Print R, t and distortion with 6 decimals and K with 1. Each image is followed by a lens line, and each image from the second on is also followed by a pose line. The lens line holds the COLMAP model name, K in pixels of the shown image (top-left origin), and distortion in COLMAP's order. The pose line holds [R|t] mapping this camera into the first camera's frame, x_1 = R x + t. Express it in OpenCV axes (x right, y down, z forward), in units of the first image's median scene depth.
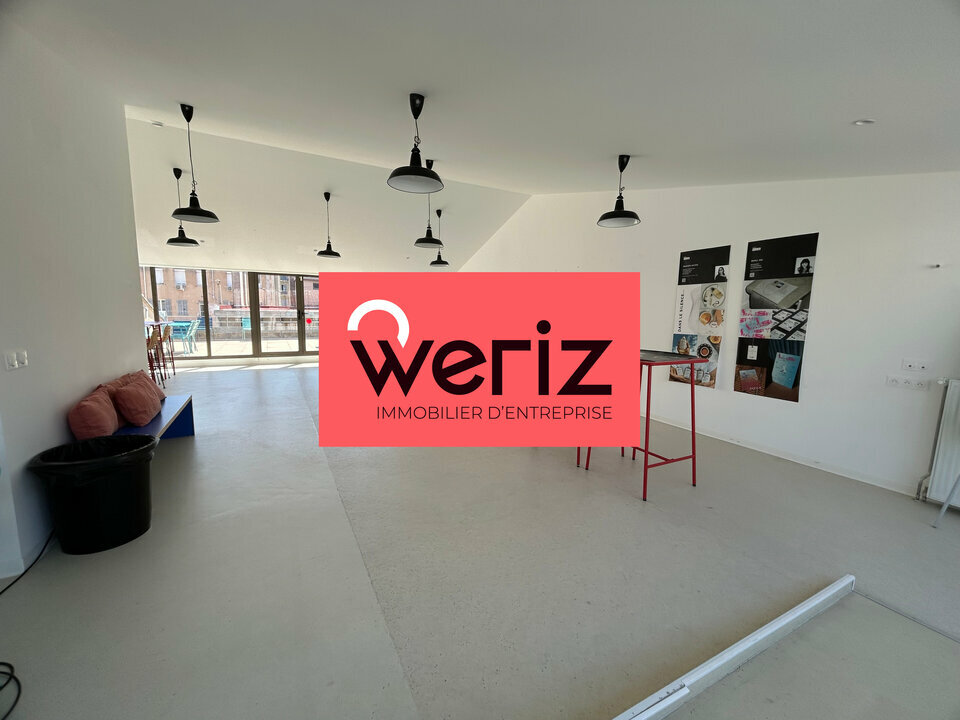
lens RADIAL K [[387.7, 0, 480.0], [0, 387.7, 360.0], [0, 0, 1]] dist [0.001629, 0.000675]
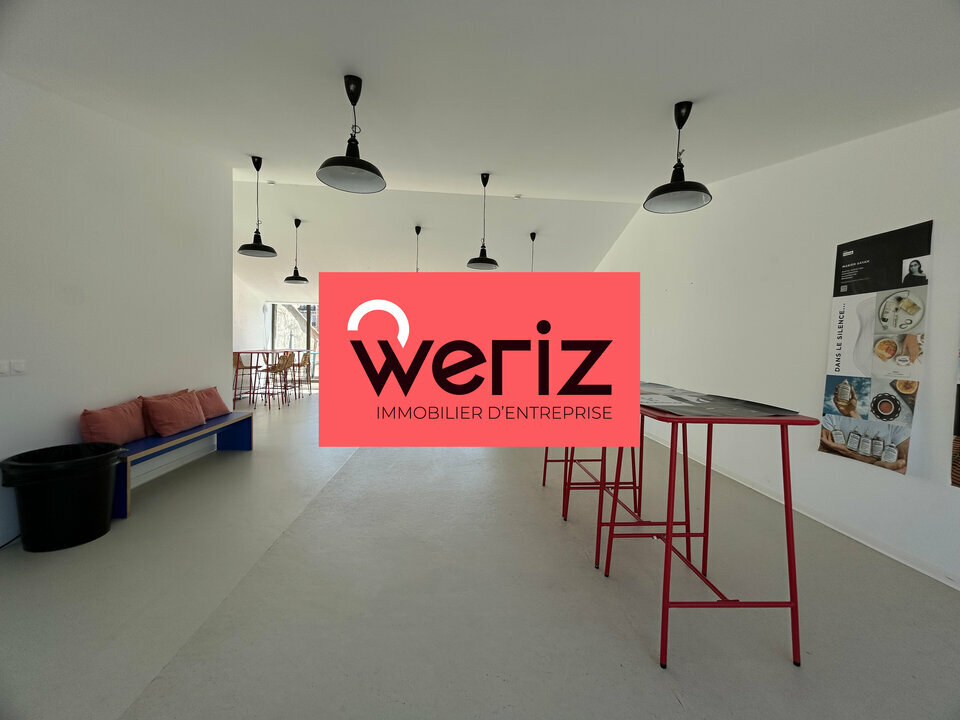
lens RADIAL K [[387.7, 0, 480.0], [0, 387.7, 360.0], [0, 0, 1]] dist [0.001629, 0.000675]
pose [[0.914589, 0.023801, -0.403683, 0.263485], [-0.061055, 0.994950, -0.079664, -0.008599], [0.399748, 0.097507, 0.911424, 0.230760]]
